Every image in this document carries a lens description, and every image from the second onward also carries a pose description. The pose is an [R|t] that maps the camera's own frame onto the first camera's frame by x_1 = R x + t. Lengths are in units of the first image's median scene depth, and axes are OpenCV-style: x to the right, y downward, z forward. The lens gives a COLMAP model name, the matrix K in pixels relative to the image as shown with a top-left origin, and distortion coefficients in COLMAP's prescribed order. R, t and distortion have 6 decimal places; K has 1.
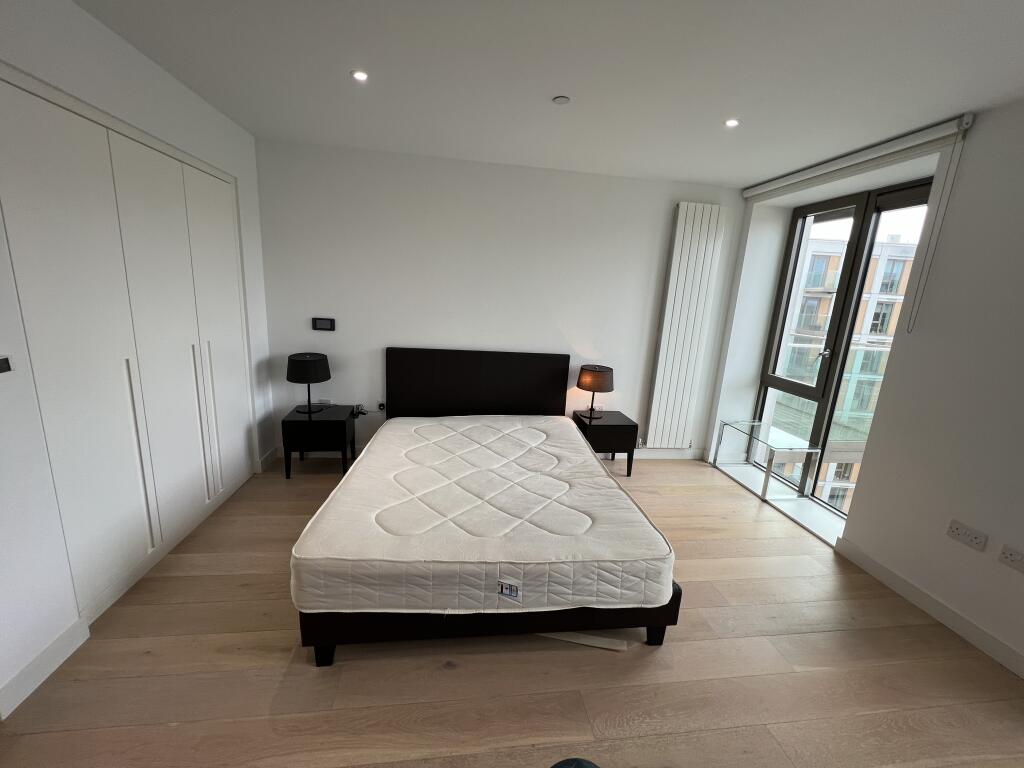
lens RADIAL K [[410.9, 0, 510.3], [0, 410.9, 383.4], [0, 0, 1]] dist [-0.000407, -0.000311]
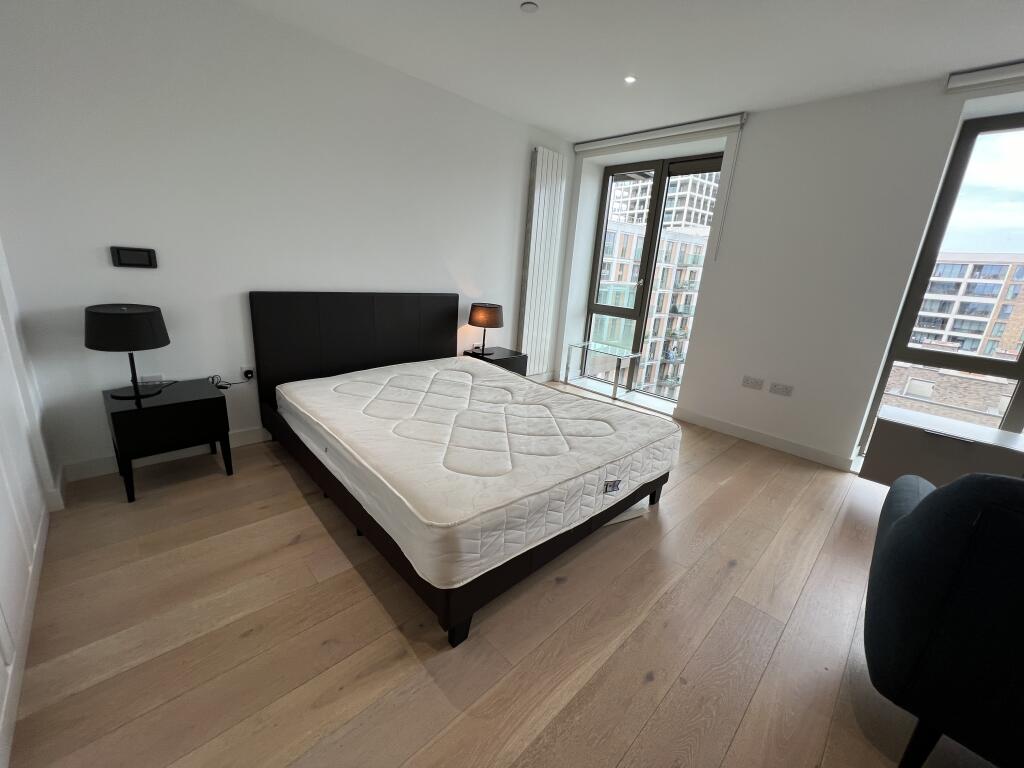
lens RADIAL K [[410.9, 0, 511.5], [0, 410.9, 382.1], [0, 0, 1]] dist [-0.000407, -0.000311]
pose [[0.803685, -0.163810, 0.572063, -0.387297], [0.107152, 0.985487, 0.131656, 0.025826], [-0.585327, -0.044513, 0.809574, 0.135300]]
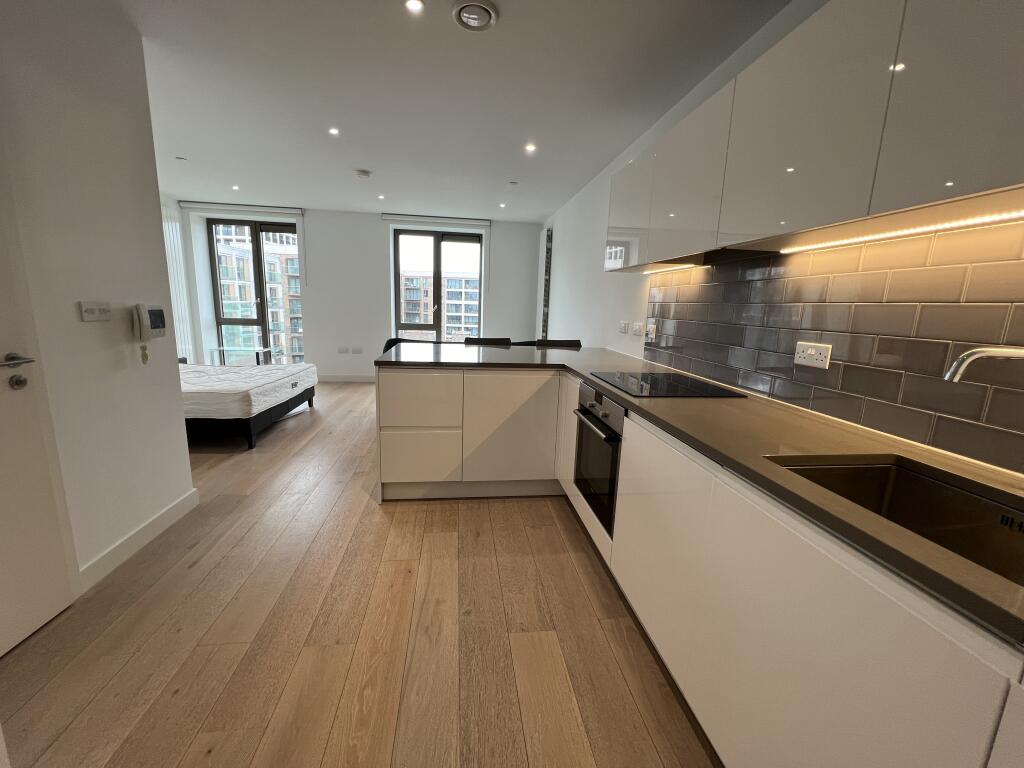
lens RADIAL K [[410.9, 0, 508.9], [0, 410.9, 380.6], [0, 0, 1]] dist [-0.000407, -0.000311]
pose [[0.013177, -0.240009, 0.970681, -1.197417], [0.186545, 0.954312, 0.233429, 0.058962], [-0.982358, 0.178000, 0.057347, -0.228843]]
